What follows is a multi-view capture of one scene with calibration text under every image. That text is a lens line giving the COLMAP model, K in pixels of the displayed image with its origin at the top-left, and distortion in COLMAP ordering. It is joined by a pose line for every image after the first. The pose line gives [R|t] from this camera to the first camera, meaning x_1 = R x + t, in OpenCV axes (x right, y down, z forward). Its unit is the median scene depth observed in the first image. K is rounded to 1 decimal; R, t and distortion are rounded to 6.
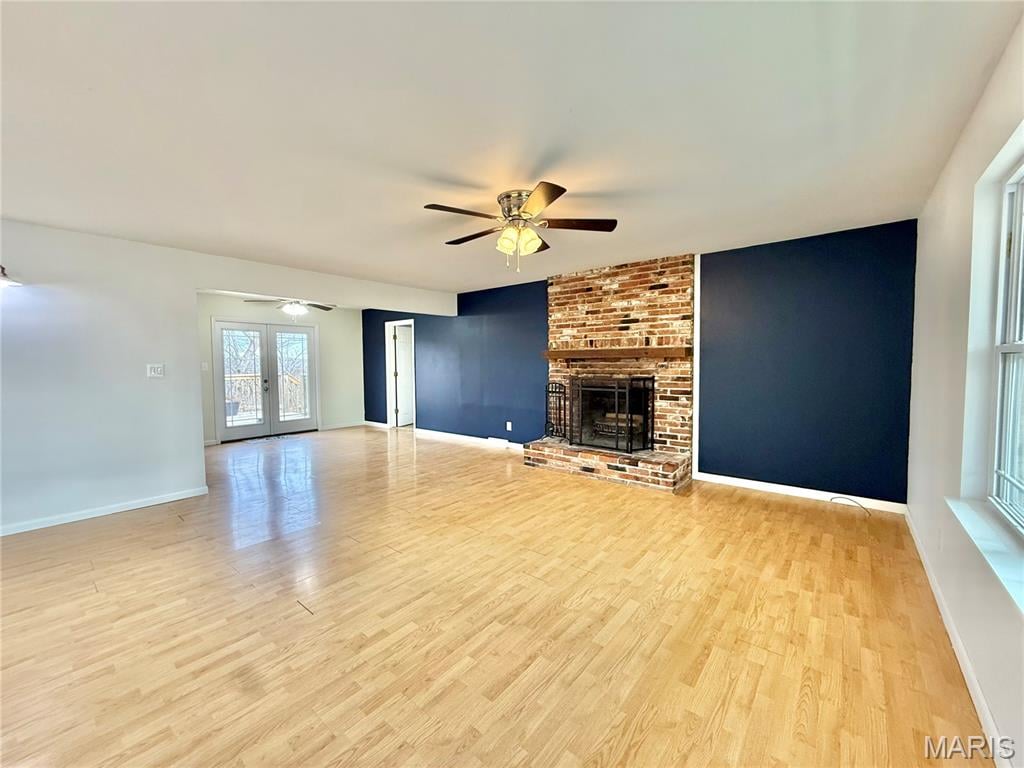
lens RADIAL K [[406.7, 0, 507.5], [0, 406.7, 383.3], [0, 0, 1]] dist [-0.000913, 0.000319]
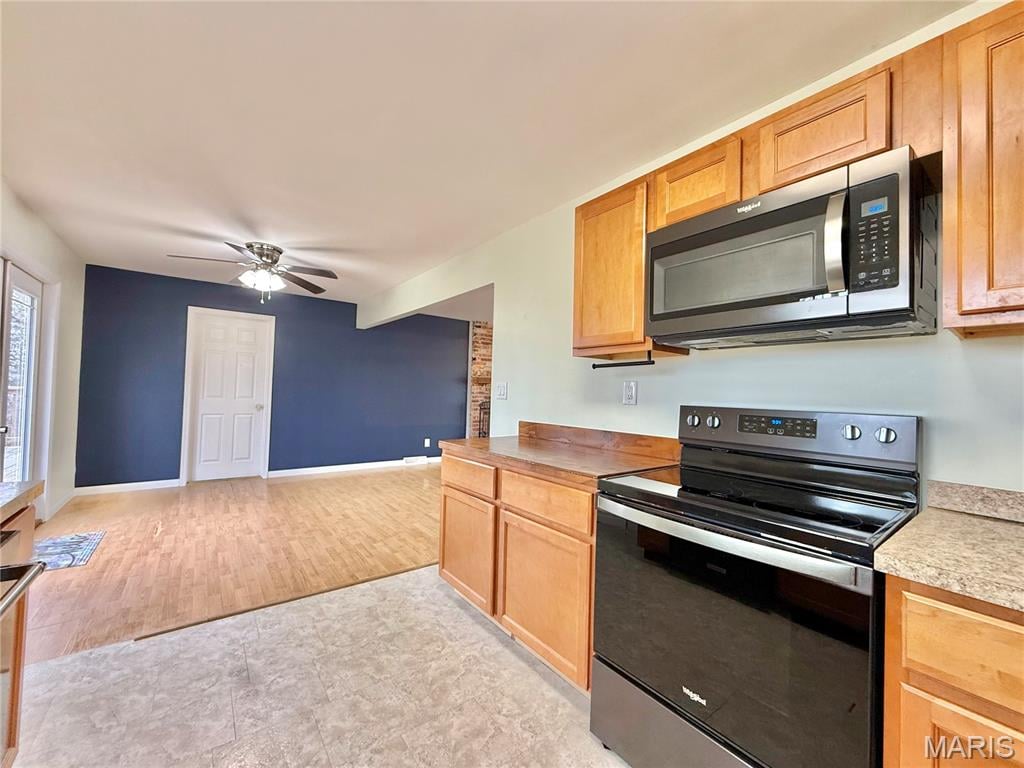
lens RADIAL K [[406.7, 0, 517.2], [0, 406.7, 385.7], [0, 0, 1]] dist [-0.000913, 0.000319]
pose [[0.198512, 0.034368, 0.979496, -1.356085], [0.020996, 0.999007, -0.039308, 0.001817], [-0.979874, 0.028368, 0.197593, 0.735298]]
